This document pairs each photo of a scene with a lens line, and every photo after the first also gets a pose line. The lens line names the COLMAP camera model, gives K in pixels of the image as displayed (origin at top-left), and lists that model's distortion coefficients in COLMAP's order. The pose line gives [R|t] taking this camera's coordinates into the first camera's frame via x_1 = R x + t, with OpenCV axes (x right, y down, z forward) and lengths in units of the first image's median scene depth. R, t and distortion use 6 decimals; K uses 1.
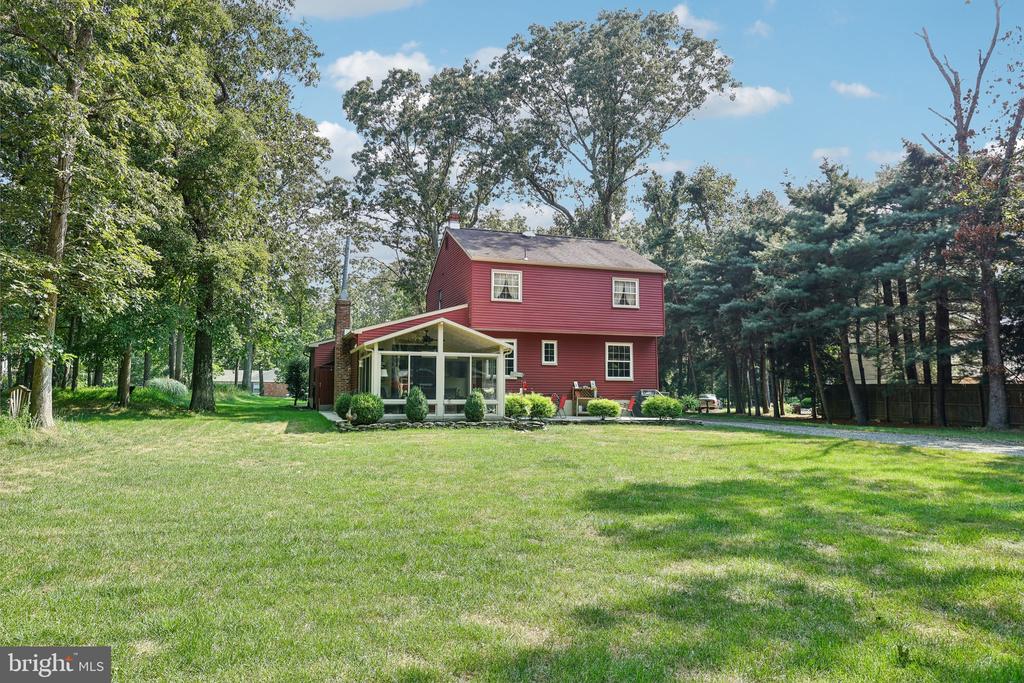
lens RADIAL K [[709.1, 0, 512.0], [0, 709.1, 341.5], [0, 0, 1]] dist [-0.015608, -0.001306]
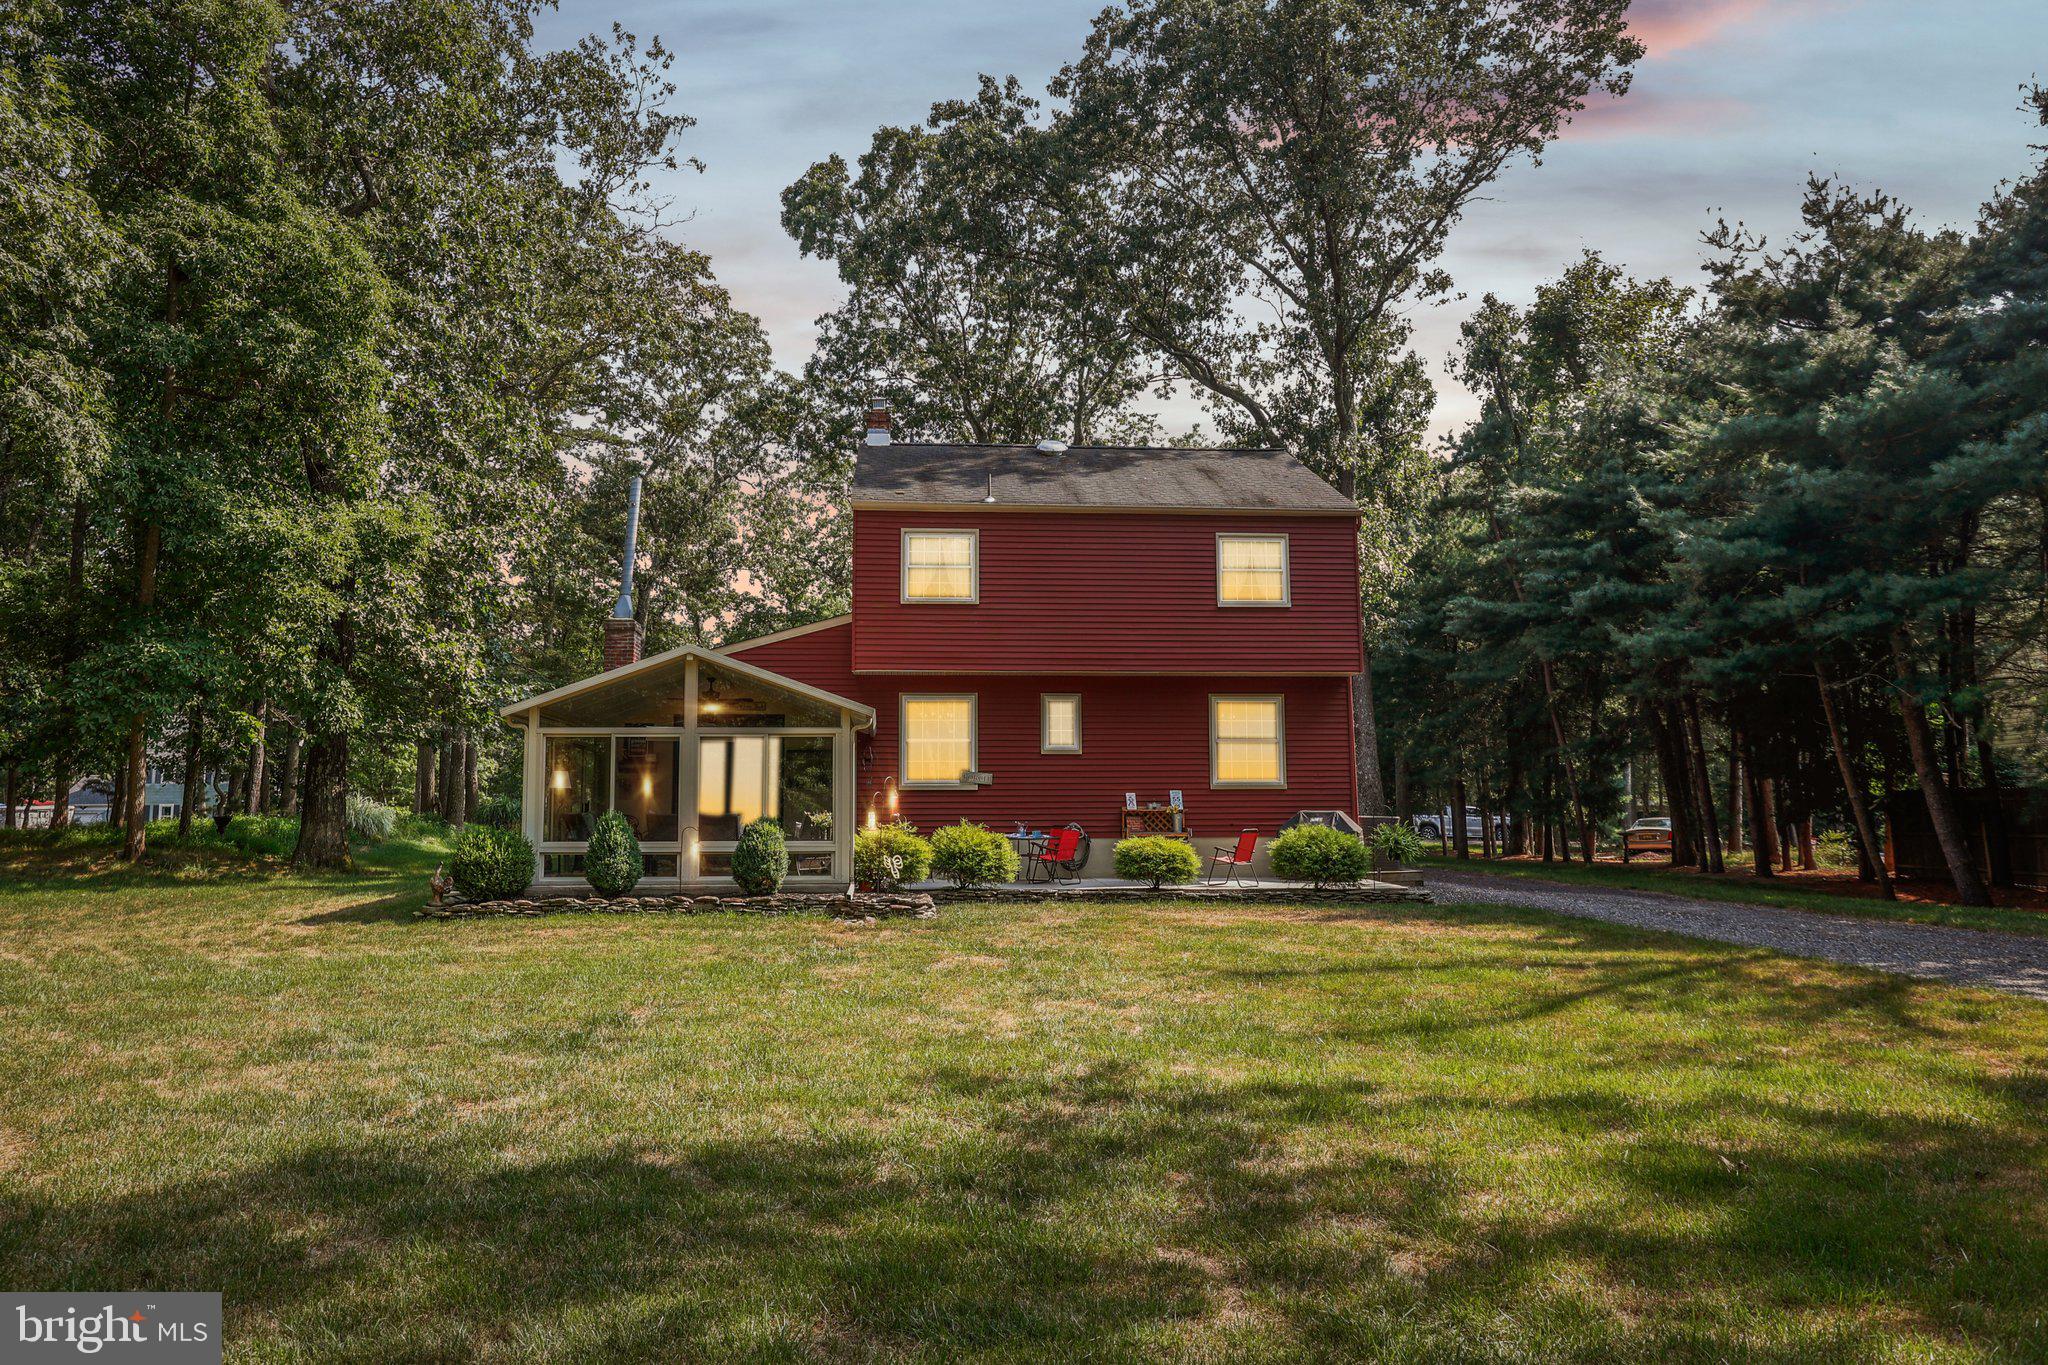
lens RADIAL K [[1421.1, 0, 1024.0], [0, 1421.1, 682.5], [0, 0, 1]] dist [-0.006015, -0.000088]
pose [[0.969248, -0.033812, -0.243751, 0.229808], [0.028125, 0.999246, -0.026775, 0.013040], [0.244472, 0.019096, 0.969468, 0.189415]]
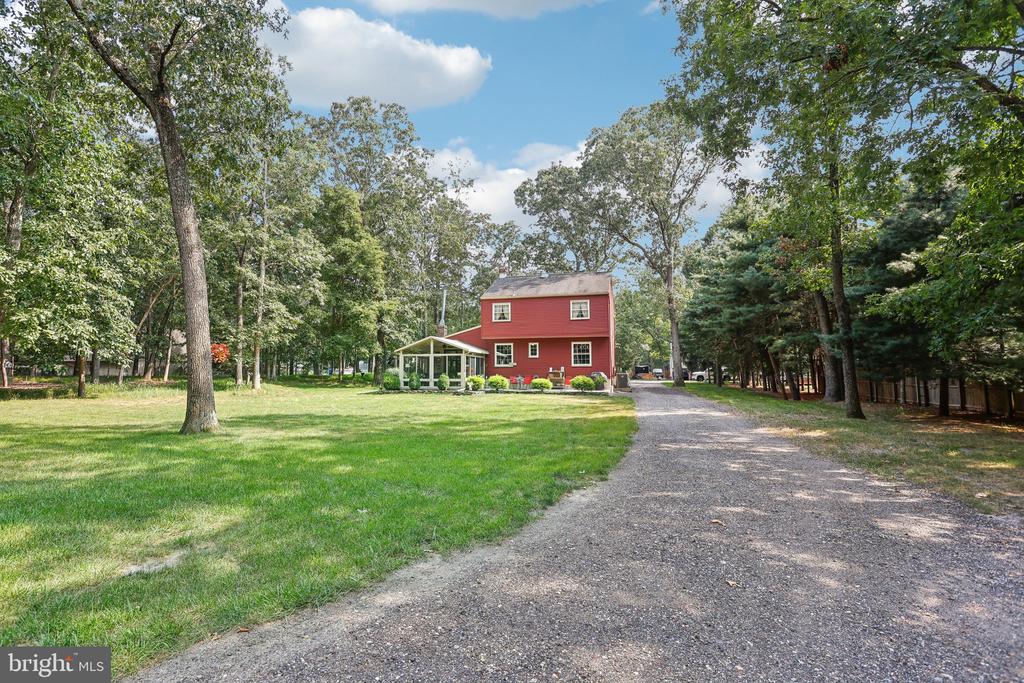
lens RADIAL K [[537.8, 0, 512.0], [0, 537.8, 341.5], [0, 0, 1]] dist [-0.027659, -0.000257]
pose [[0.829880, -0.040835, -0.556446, 0.690128], [0.047827, 0.998854, -0.001972, -0.004188], [0.555889, -0.024977, 0.830881, -0.058146]]
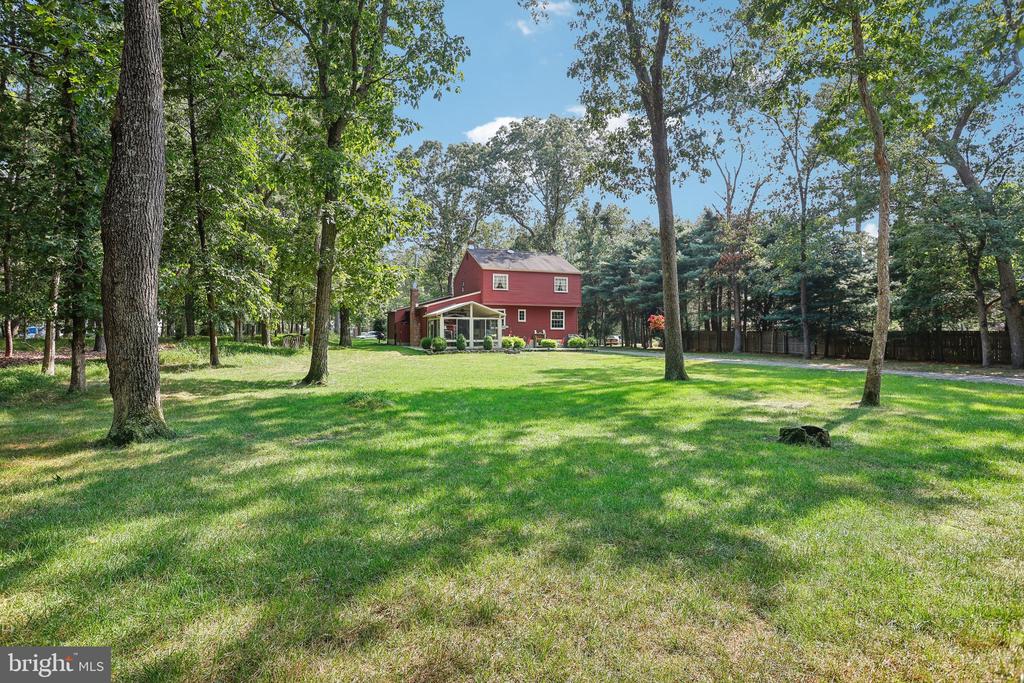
lens RADIAL K [[537.8, 0, 512.0], [0, 537.8, 341.5], [0, 0, 1]] dist [-0.027659, -0.000257]
pose [[0.998929, -0.003492, 0.046147, -0.042906], [-0.000510, 0.996257, 0.086437, -0.040741], [-0.046276, -0.086367, 0.995188, -0.476073]]
